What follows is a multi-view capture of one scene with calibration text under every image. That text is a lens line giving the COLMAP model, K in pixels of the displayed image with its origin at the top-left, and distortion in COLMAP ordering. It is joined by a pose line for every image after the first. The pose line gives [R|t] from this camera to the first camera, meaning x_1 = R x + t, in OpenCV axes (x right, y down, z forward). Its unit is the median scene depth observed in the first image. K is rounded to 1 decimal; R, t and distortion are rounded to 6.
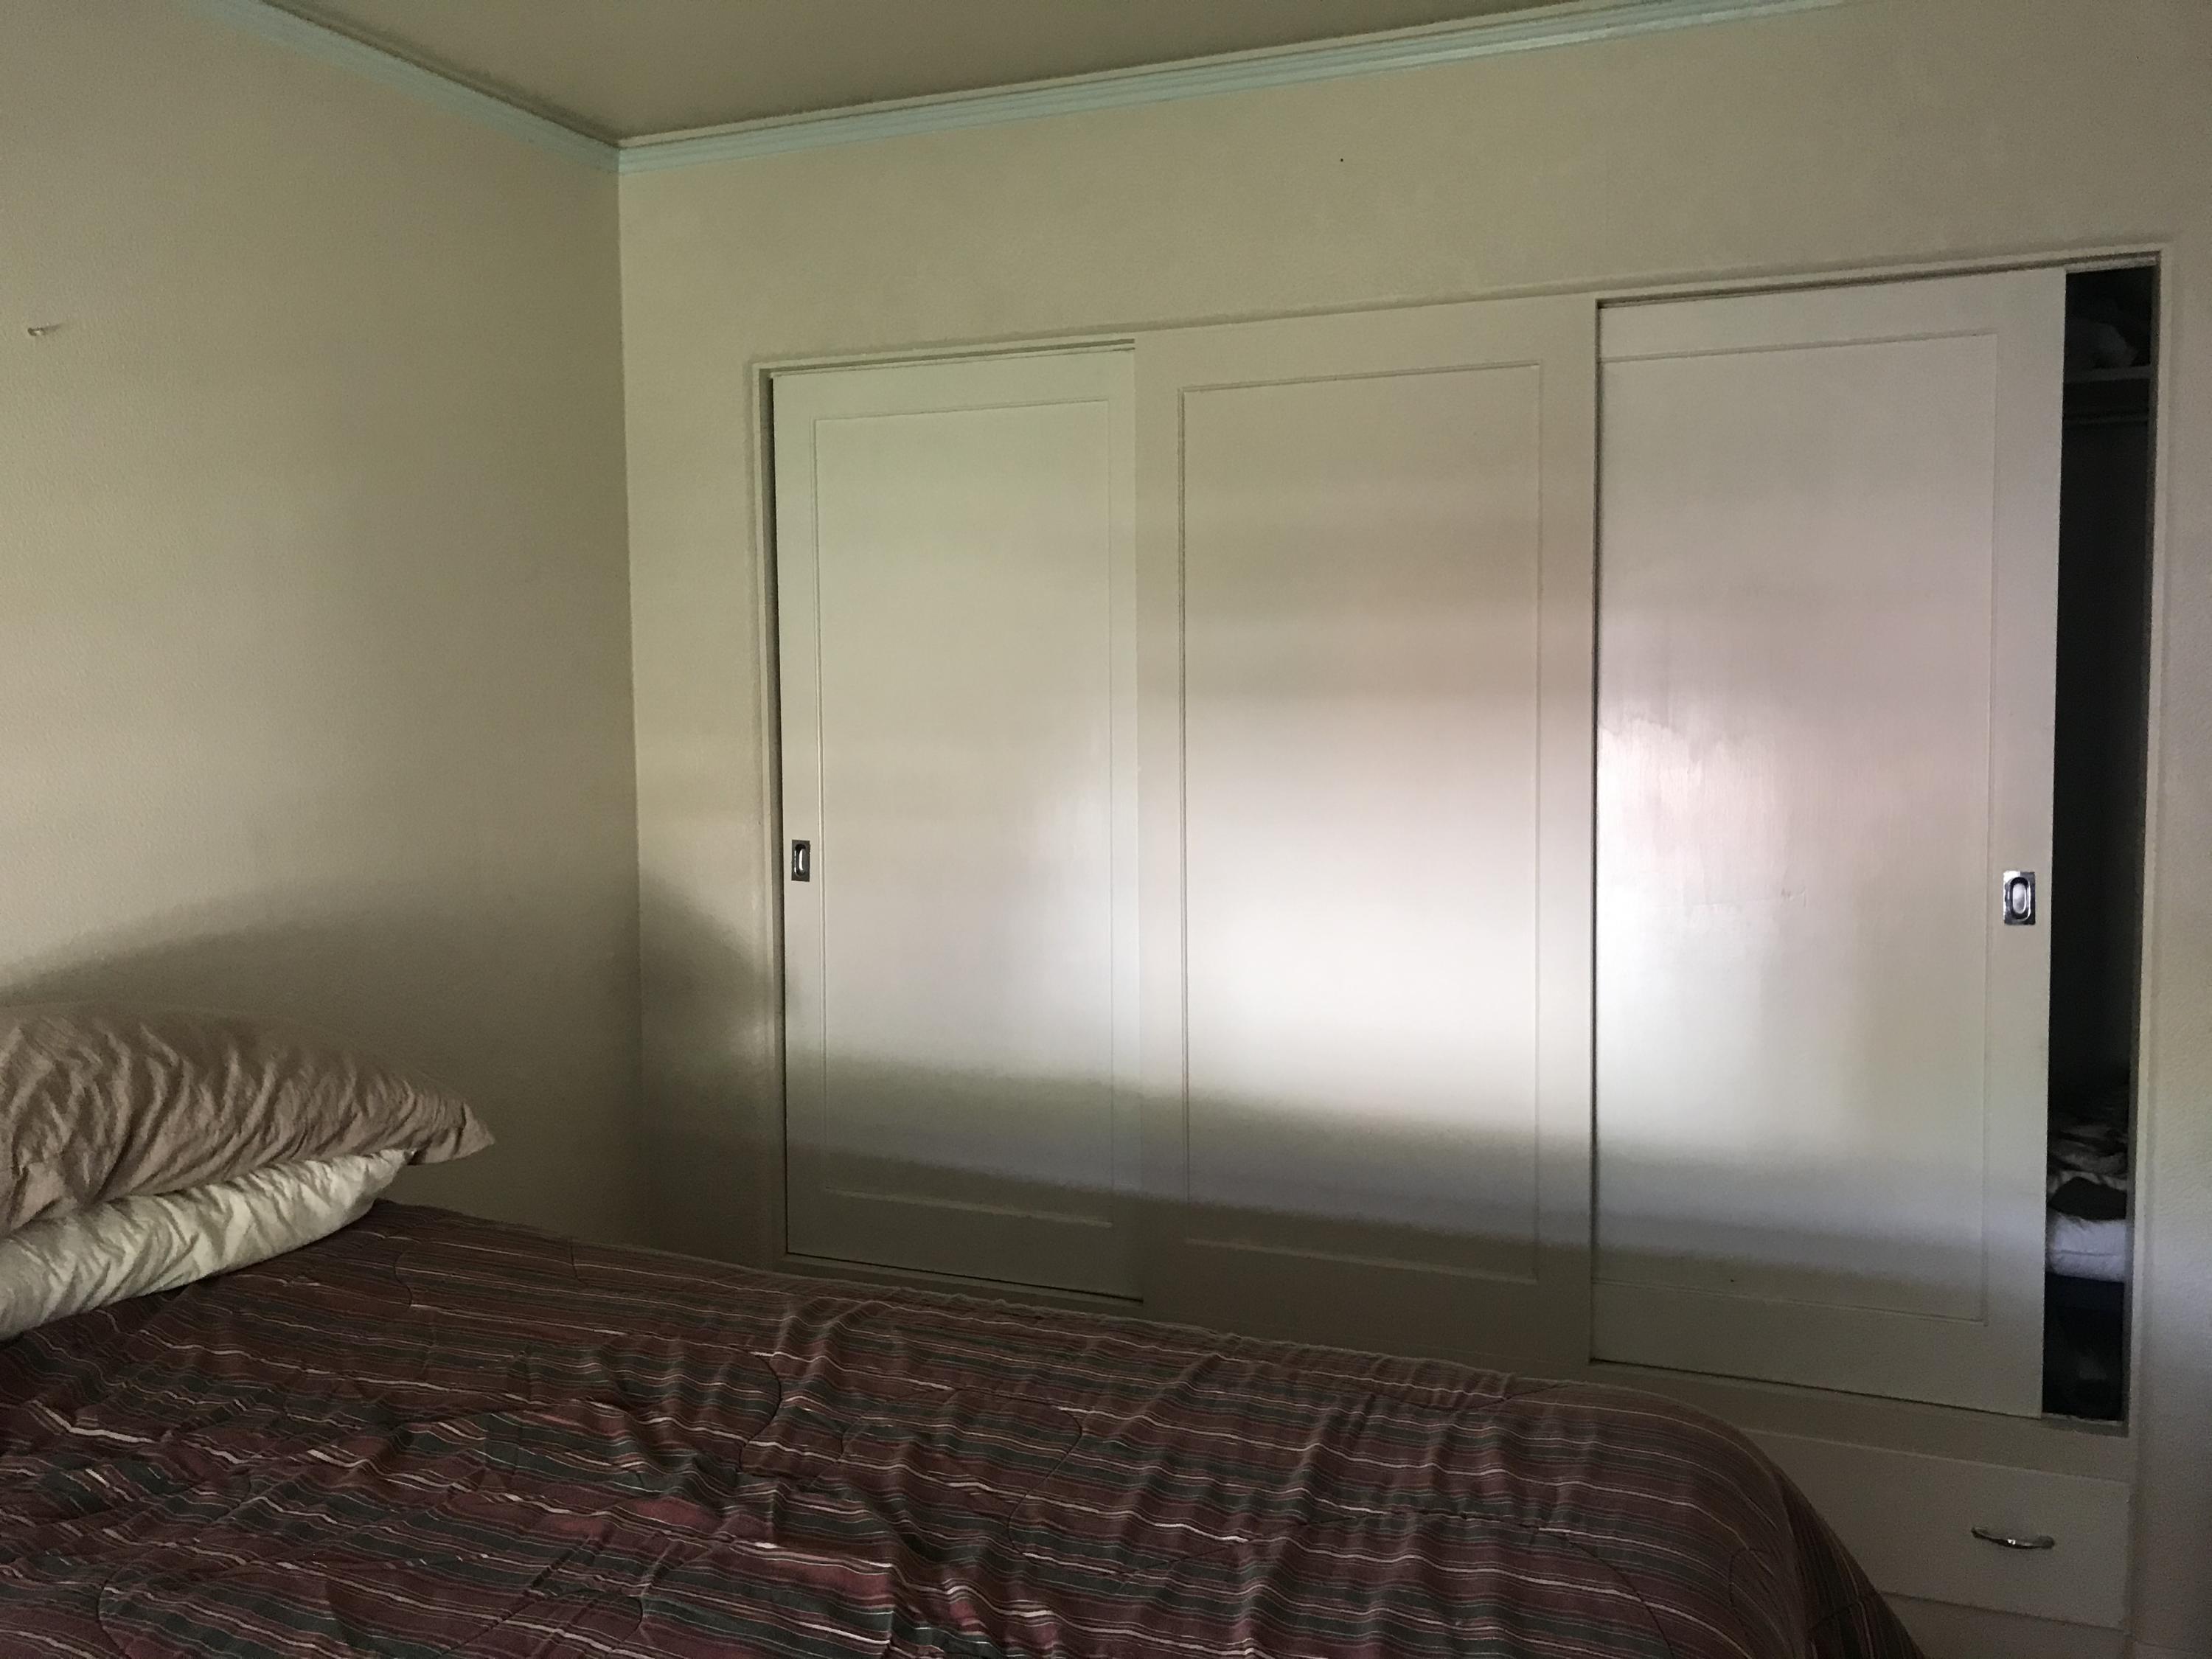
lens RADIAL K [[1815.1, 0, 1098.0], [0, 1815.1, 775.1], [0, 0, 1]] dist [0.102041, -0.230018]
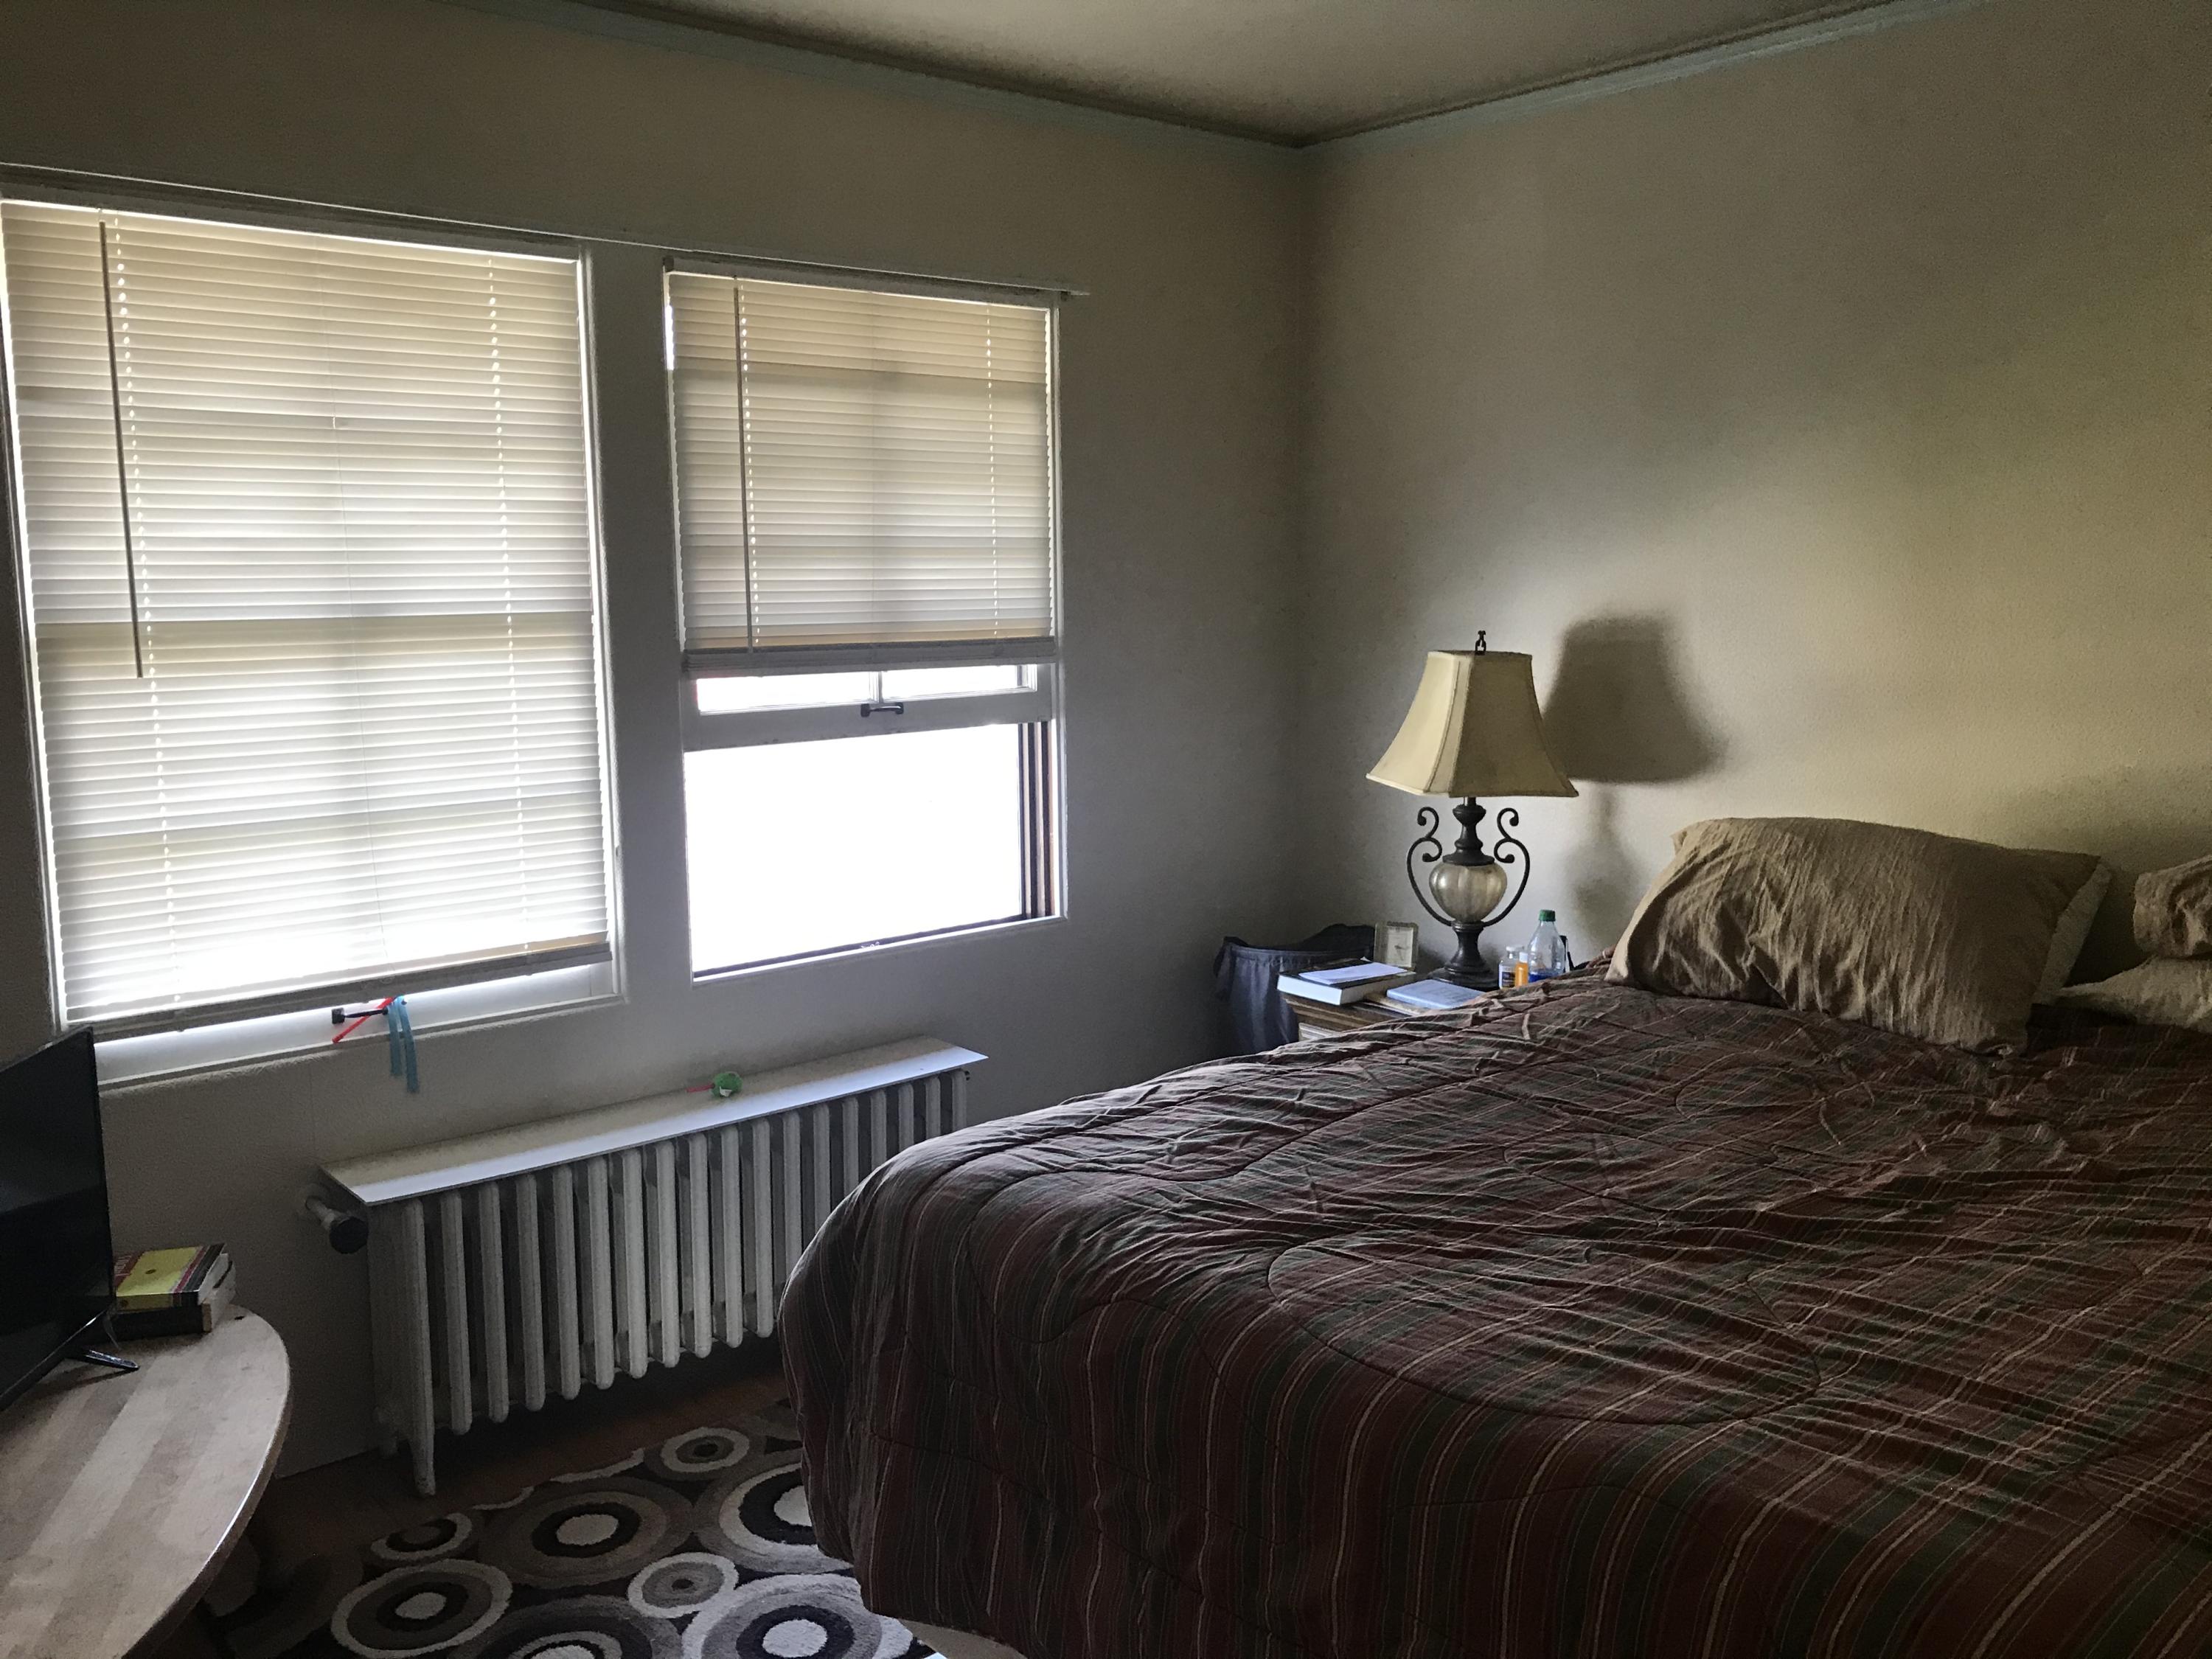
lens RADIAL K [[1815.1, 0, 1098.0], [0, 1815.1, 775.1], [0, 0, 1]] dist [0.102041, -0.230018]
pose [[-0.449739, 0.116889, -0.885478, 1.048427], [-0.042384, 0.987489, 0.151883, -0.065122], [0.892154, 0.105838, -0.439158, 0.909051]]
